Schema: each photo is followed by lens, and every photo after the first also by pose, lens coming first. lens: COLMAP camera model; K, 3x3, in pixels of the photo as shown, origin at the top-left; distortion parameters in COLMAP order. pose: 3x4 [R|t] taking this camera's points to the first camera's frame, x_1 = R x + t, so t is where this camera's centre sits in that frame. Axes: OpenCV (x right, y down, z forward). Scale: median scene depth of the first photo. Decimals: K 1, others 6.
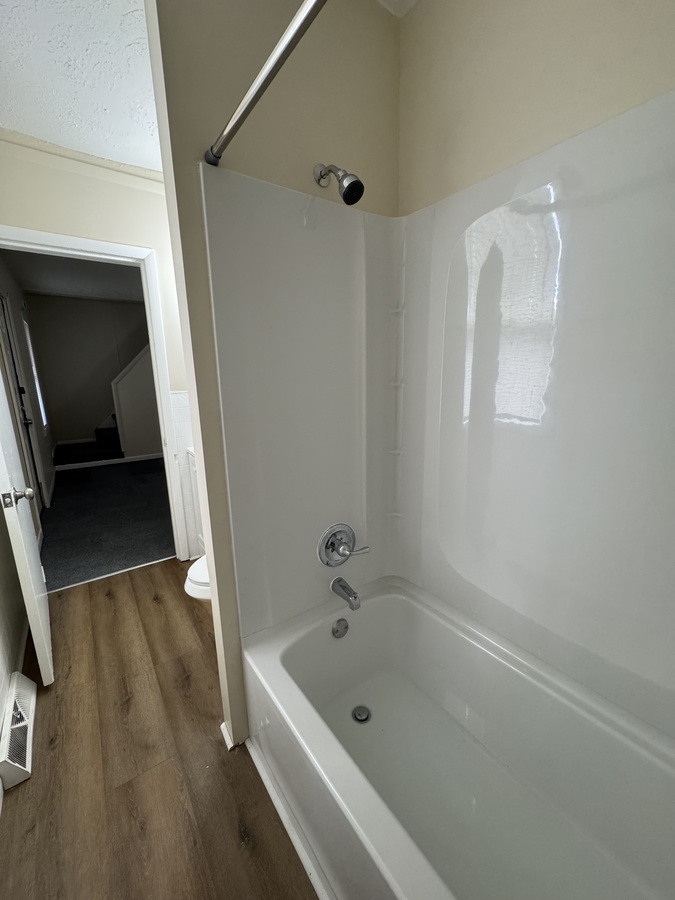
lens RADIAL K [[358.2, 0, 334.9], [0, 358.2, 449.7], [0, 0, 1]] dist [-0.004422, -0.000082]
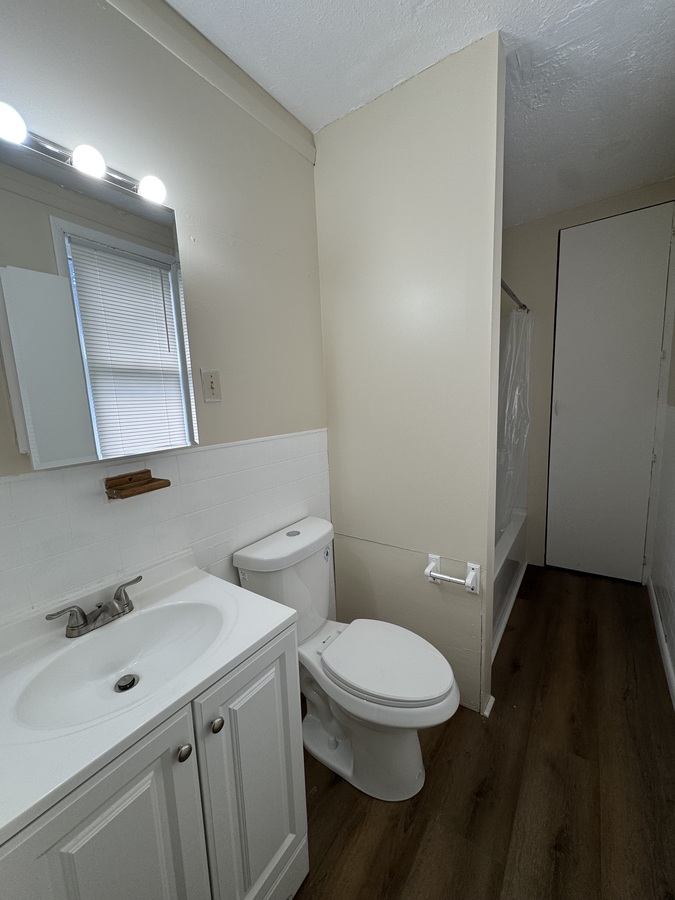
lens RADIAL K [[358.2, 0, 335.2], [0, 358.2, 452.6], [0, 0, 1]] dist [-0.004422, -0.000082]
pose [[-0.325955, -0.091029, 0.940993, -1.108756], [0.249779, 0.951692, 0.178586, -0.306027], [-0.911792, 0.293251, -0.287472, 1.481999]]
